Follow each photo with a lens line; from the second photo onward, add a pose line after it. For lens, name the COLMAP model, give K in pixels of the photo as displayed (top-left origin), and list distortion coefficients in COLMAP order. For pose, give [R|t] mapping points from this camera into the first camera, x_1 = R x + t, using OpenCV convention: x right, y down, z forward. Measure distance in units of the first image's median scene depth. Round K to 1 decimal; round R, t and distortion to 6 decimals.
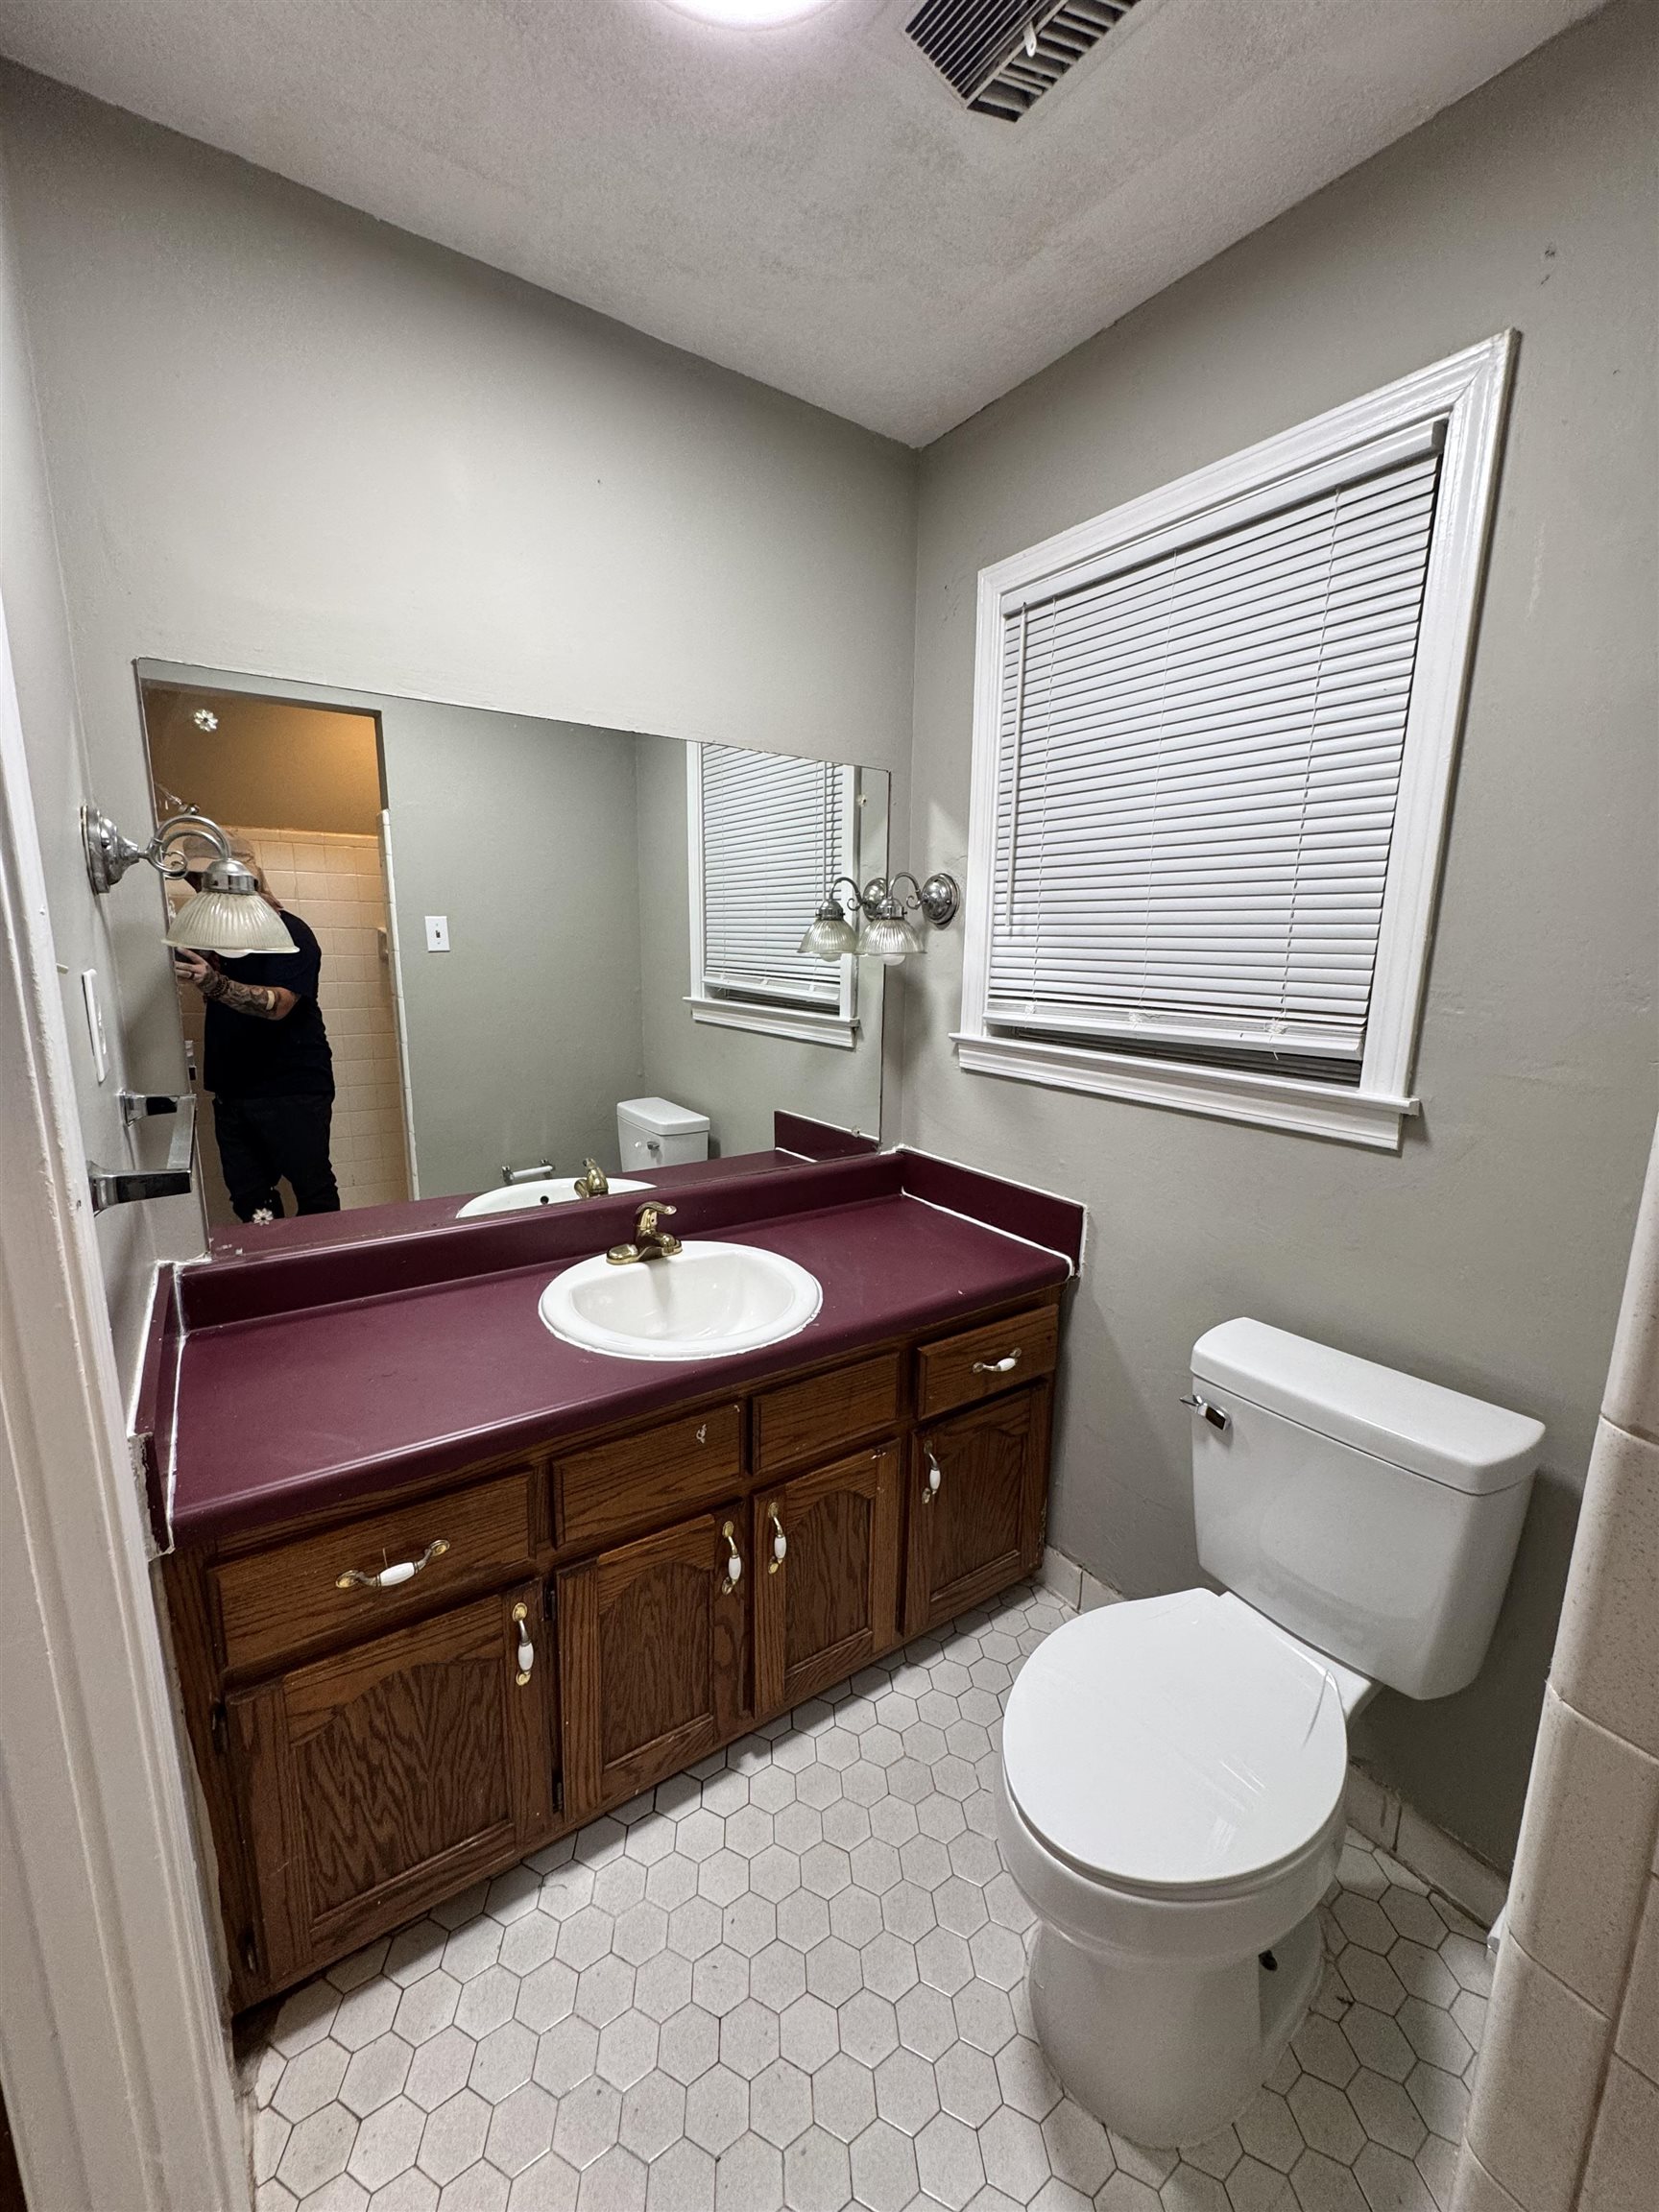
lens RADIAL K [[886.9, 0, 829.5], [0, 886.9, 1106.0], [0, 0, 1]] dist [0.002434, 0.000189]
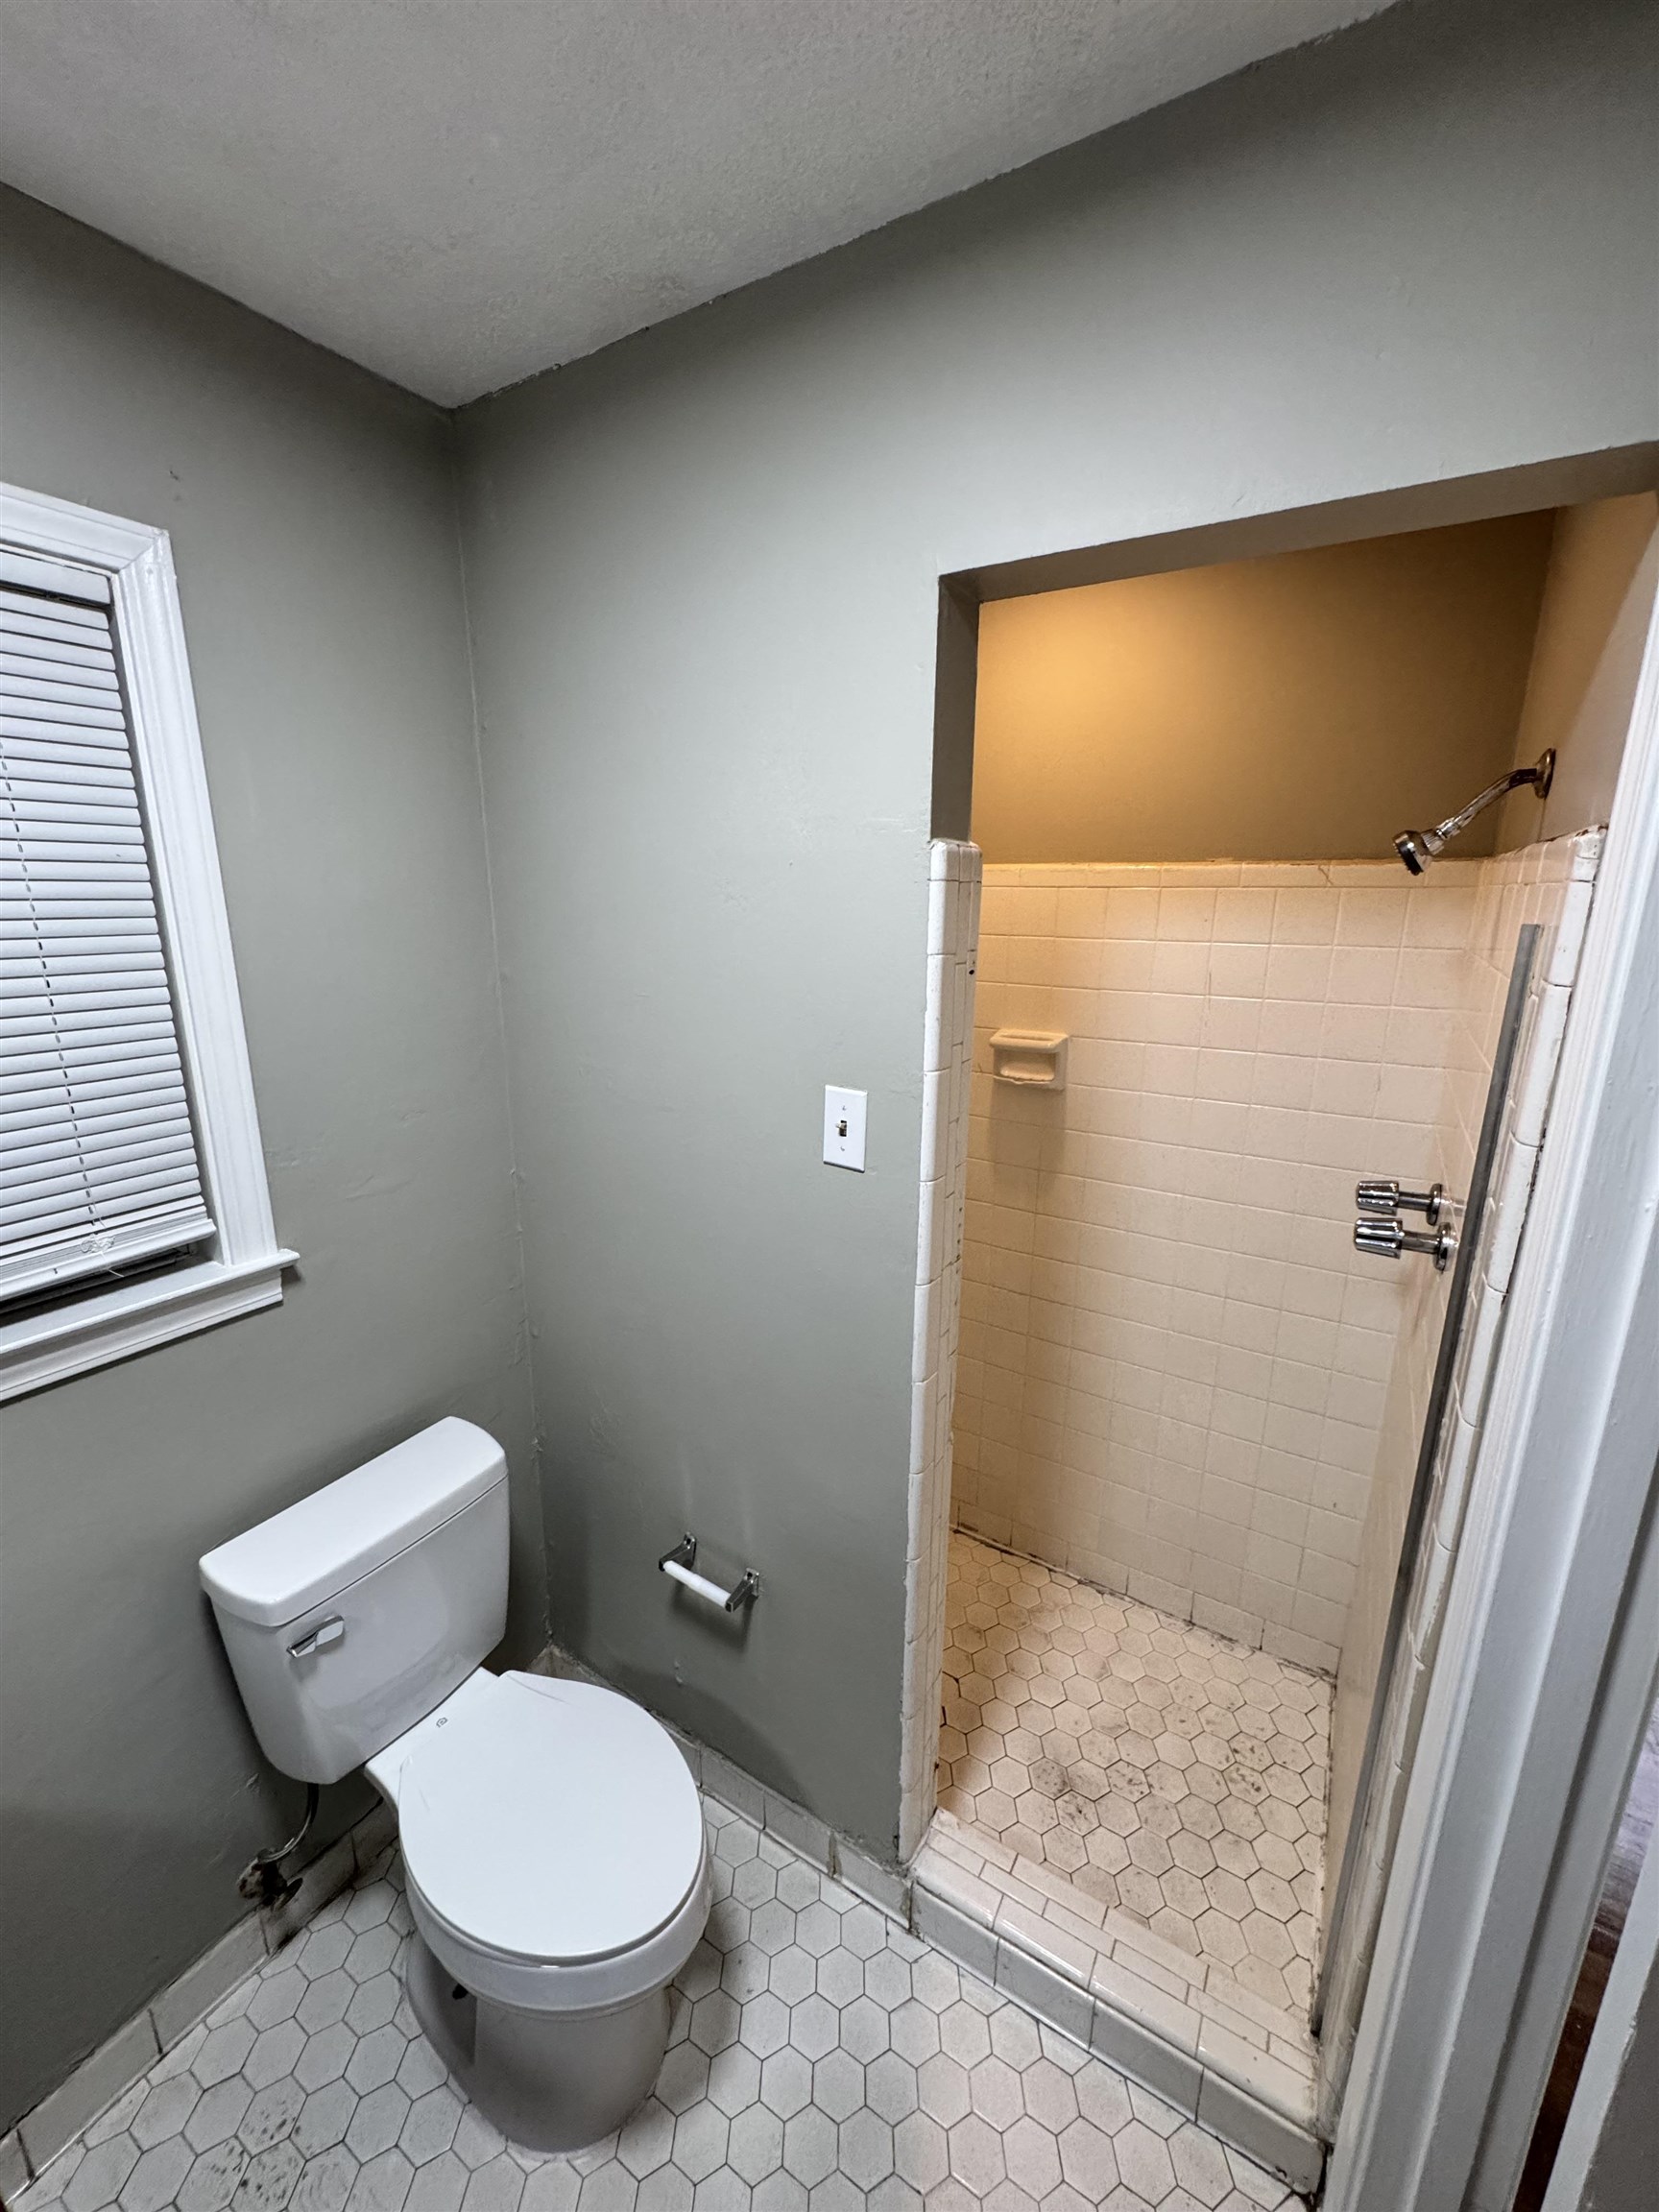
lens RADIAL K [[886.9, 0, 829.5], [0, 886.9, 1106.0], [0, 0, 1]] dist [0.002434, 0.000189]
pose [[-0.393743, -0.231993, 0.889464, -0.487512], [0.163673, 0.934472, 0.316186, -0.385420], [-0.904532, 0.270077, -0.329971, 0.693569]]
